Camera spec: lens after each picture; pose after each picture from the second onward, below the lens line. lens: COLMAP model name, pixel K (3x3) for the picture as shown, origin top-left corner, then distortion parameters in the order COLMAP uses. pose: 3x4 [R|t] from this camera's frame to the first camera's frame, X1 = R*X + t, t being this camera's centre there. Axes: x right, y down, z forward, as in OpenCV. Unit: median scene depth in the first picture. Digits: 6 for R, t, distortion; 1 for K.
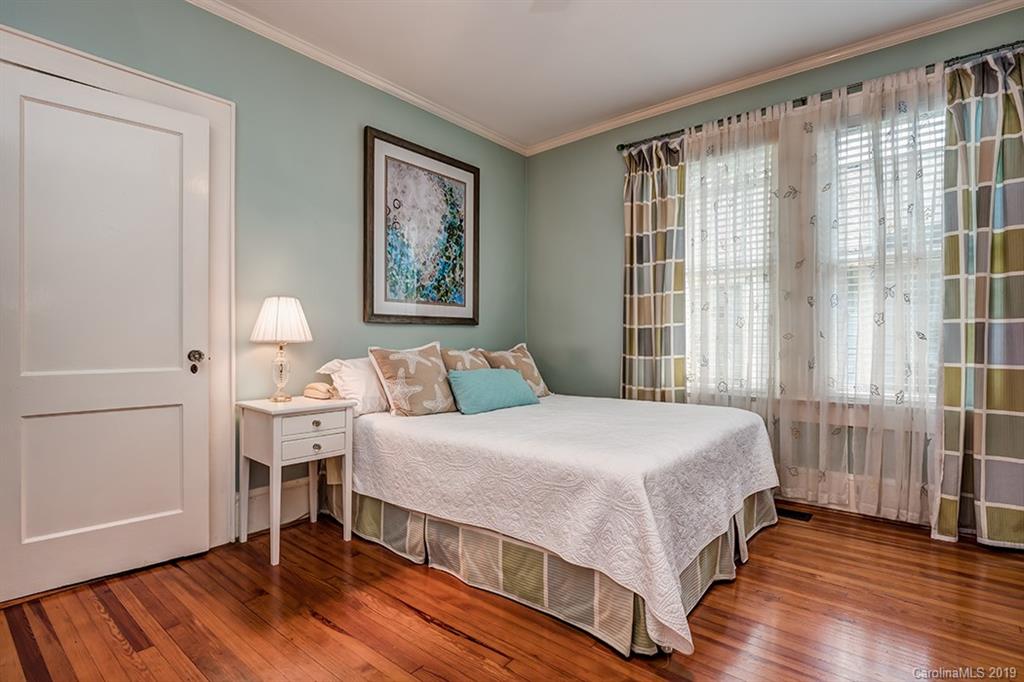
lens RADIAL K [[499.7, 0, 511.7], [0, 499.7, 342.1], [0, 0, 1]] dist [-0.015901, -0.003134]
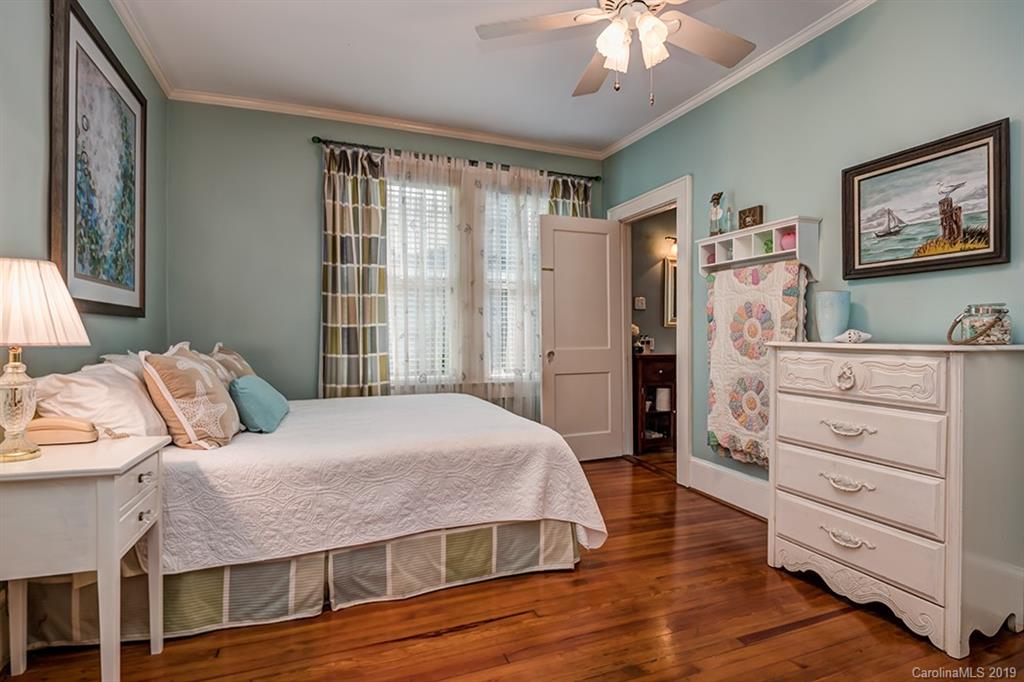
lens RADIAL K [[499.7, 0, 511.6], [0, 499.7, 340.9], [0, 0, 1]] dist [-0.015901, -0.003134]
pose [[0.480644, -0.004421, 0.876905, -0.512818], [-0.003624, 0.999969, 0.007028, -0.008742], [-0.876909, -0.006556, 0.480613, 0.227388]]
